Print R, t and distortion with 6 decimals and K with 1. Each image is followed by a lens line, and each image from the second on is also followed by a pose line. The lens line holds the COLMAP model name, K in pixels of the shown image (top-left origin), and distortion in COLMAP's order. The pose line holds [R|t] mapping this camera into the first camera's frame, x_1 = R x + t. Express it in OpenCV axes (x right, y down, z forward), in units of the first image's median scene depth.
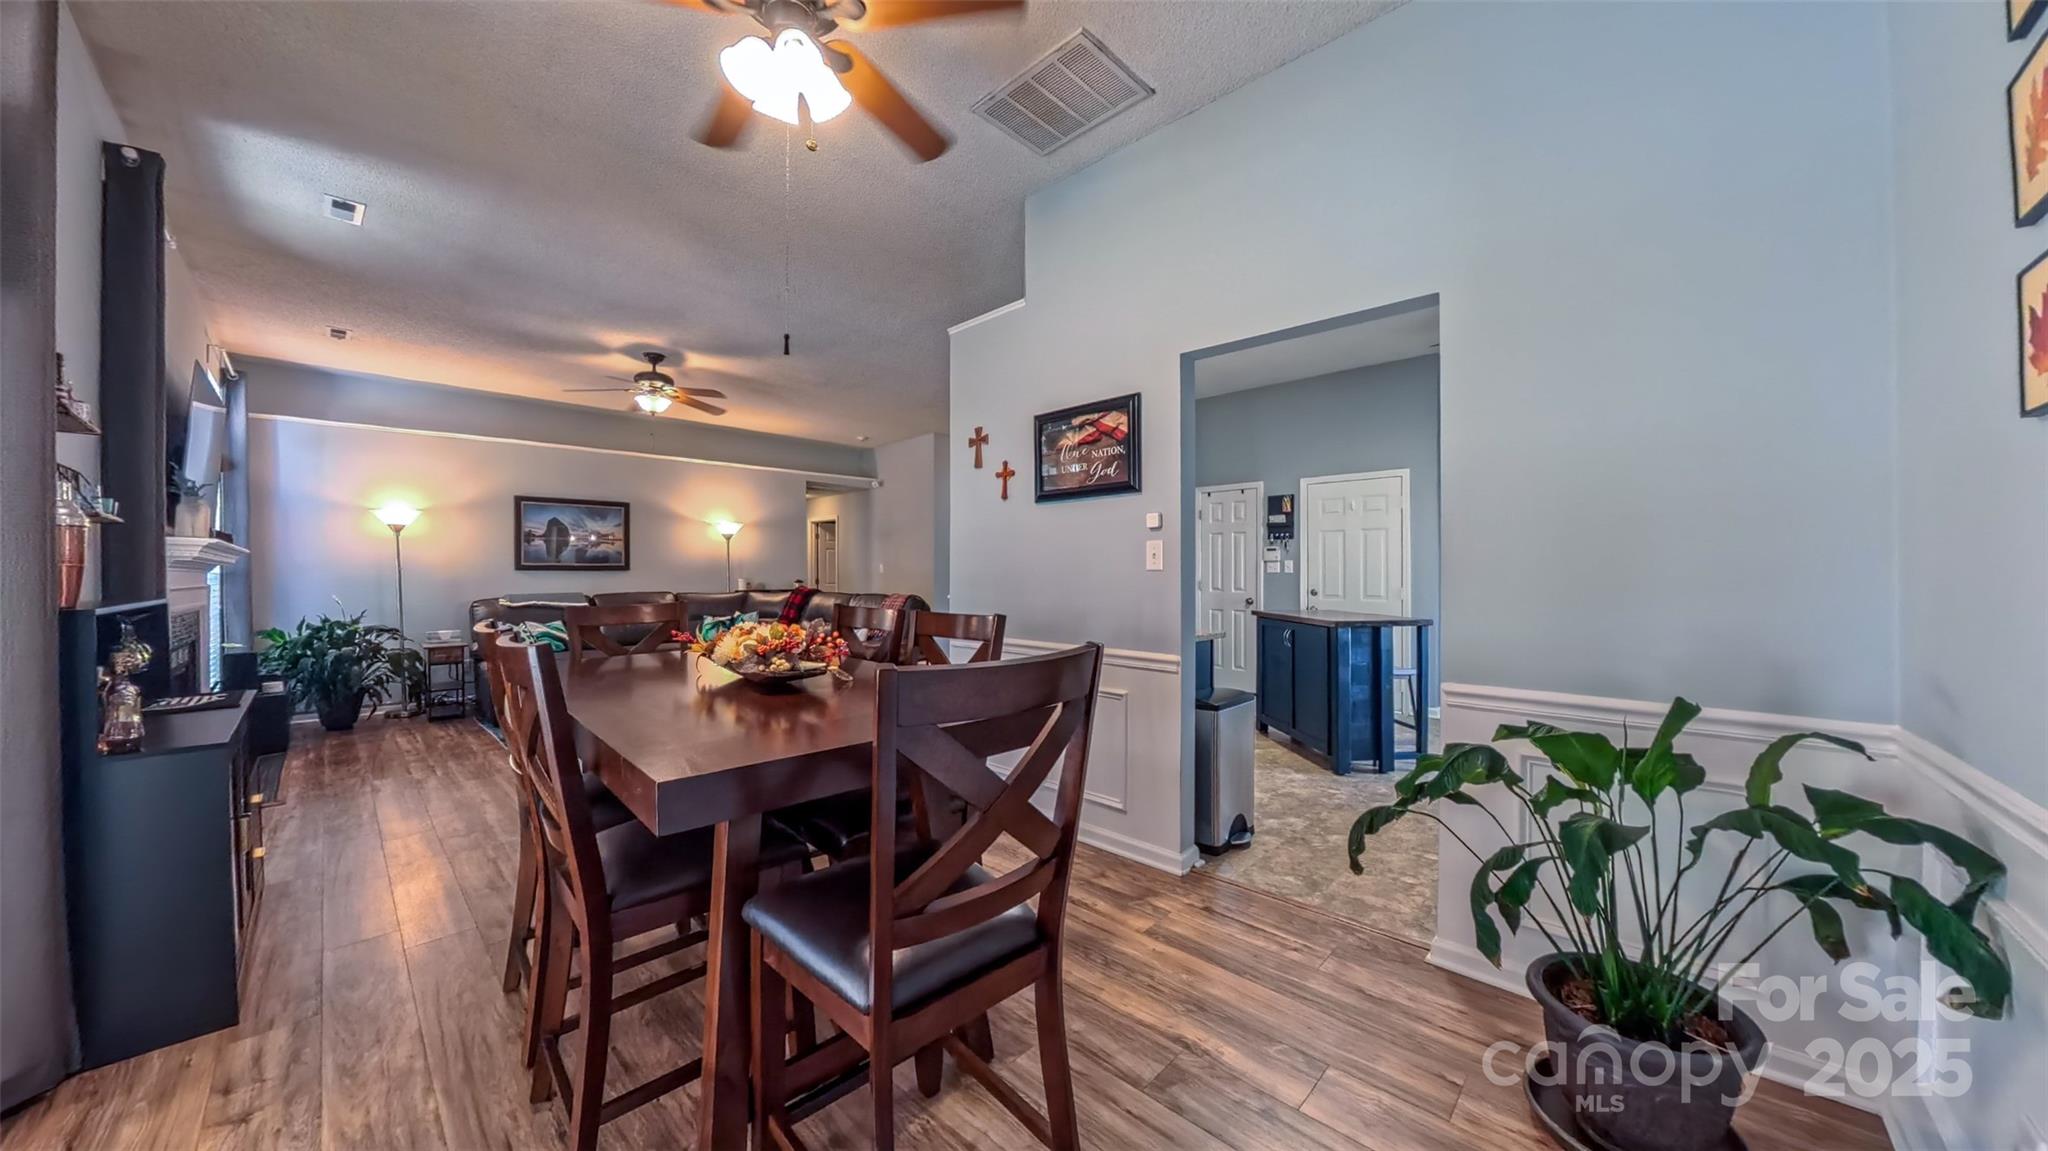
lens RADIAL K [[676.7, 0, 1030.2], [0, 676.7, 577.8], [0, 0, 1]] dist [-0.021502, -0.000121]
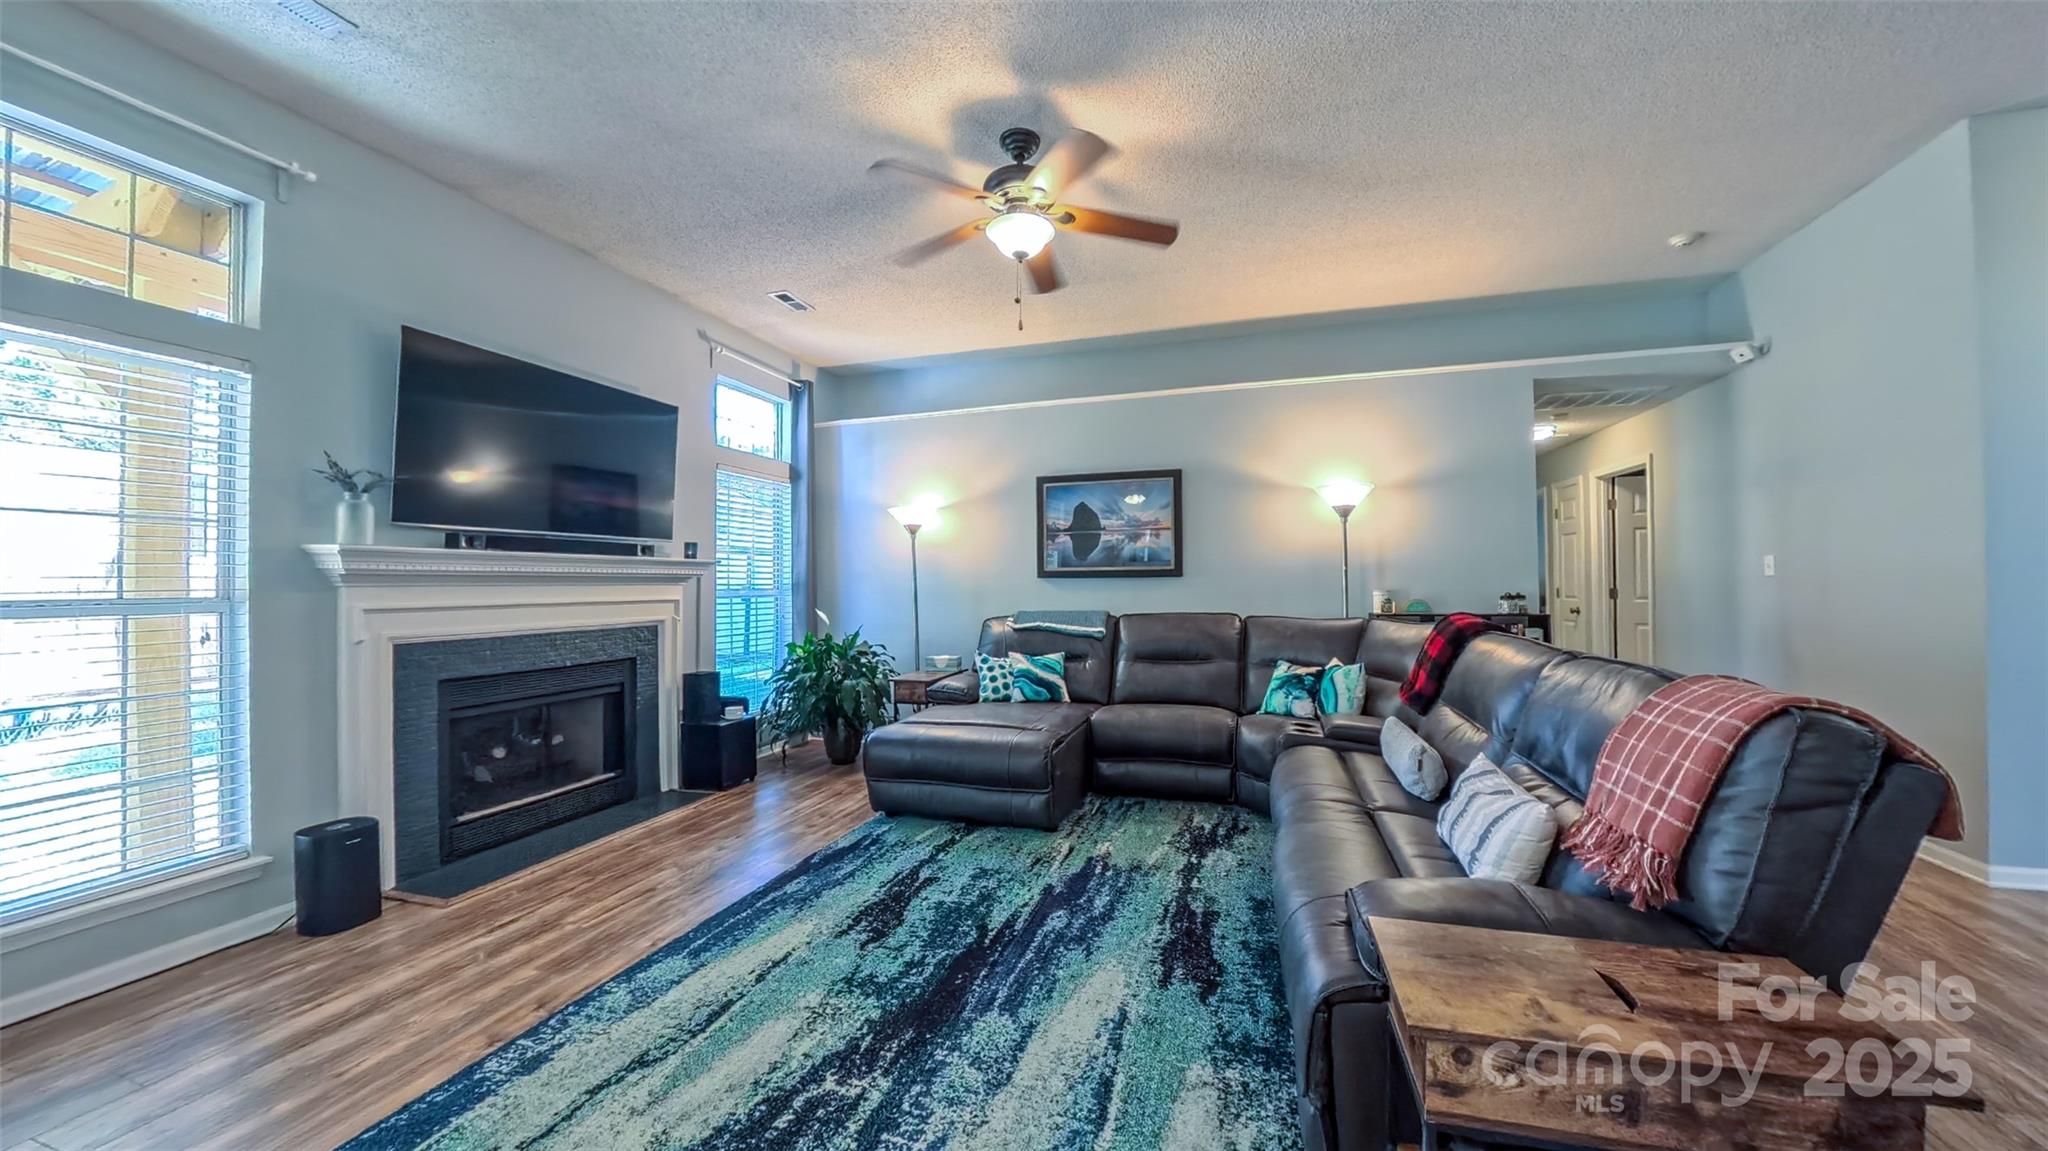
lens RADIAL K [[686.4, 0, 1069.9], [0, 686.4, 568.0], [0, 0, 1]] dist [-0.002973, -0.000115]
pose [[0.475135, -0.018779, -0.879712, -0.085065], [0.005841, 0.999818, -0.018188, -0.008116], [0.879893, 0.003504, 0.475158, 0.611113]]
